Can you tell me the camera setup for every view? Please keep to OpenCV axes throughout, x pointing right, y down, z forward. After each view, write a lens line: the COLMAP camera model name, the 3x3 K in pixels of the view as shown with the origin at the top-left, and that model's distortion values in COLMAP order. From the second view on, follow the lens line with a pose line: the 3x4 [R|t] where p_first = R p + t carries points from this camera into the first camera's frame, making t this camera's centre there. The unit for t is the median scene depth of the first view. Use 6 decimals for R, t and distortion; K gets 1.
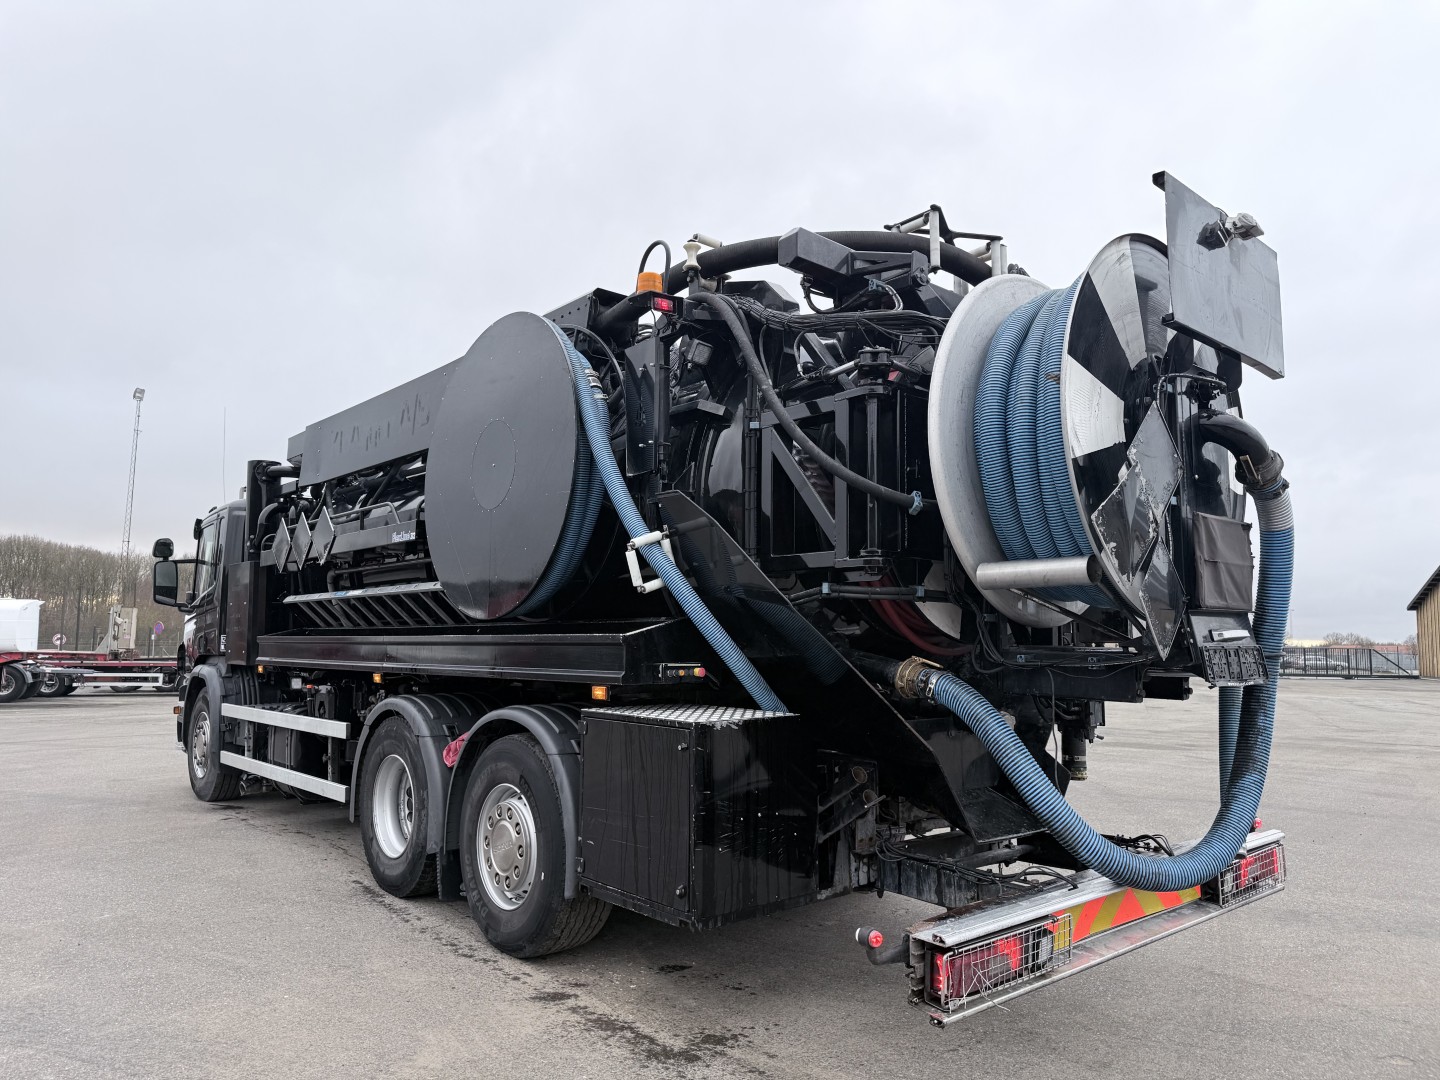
lens RADIAL K [[991.8, 0, 720.0], [0, 991.8, 540.0], [0, 0, 1]] dist [0.055814, -0.001856]
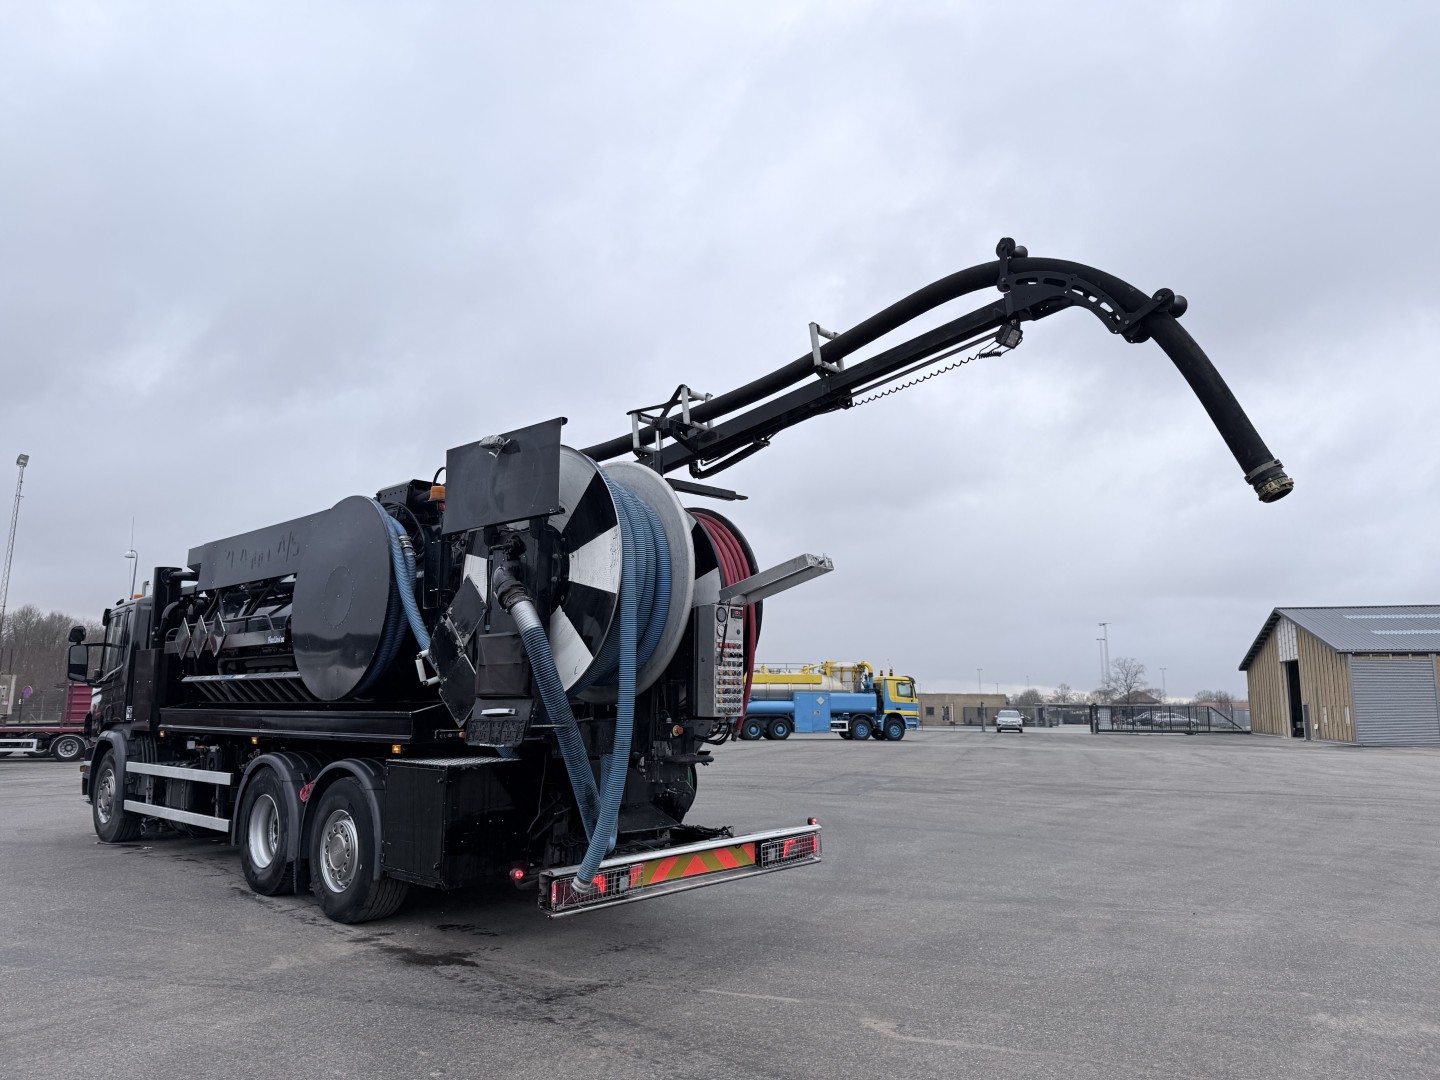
lens RADIAL K [[1006.8, 0, 720.0], [0, 1006.8, 540.0], [0, 0, 1]] dist [-0.044408, 0.081408]
pose [[0.995050, 0.012060, 0.098638, 0.140163], [-0.006147, 0.998177, -0.060037, -0.052594], [-0.099183, 0.059133, 0.993311, -0.404486]]
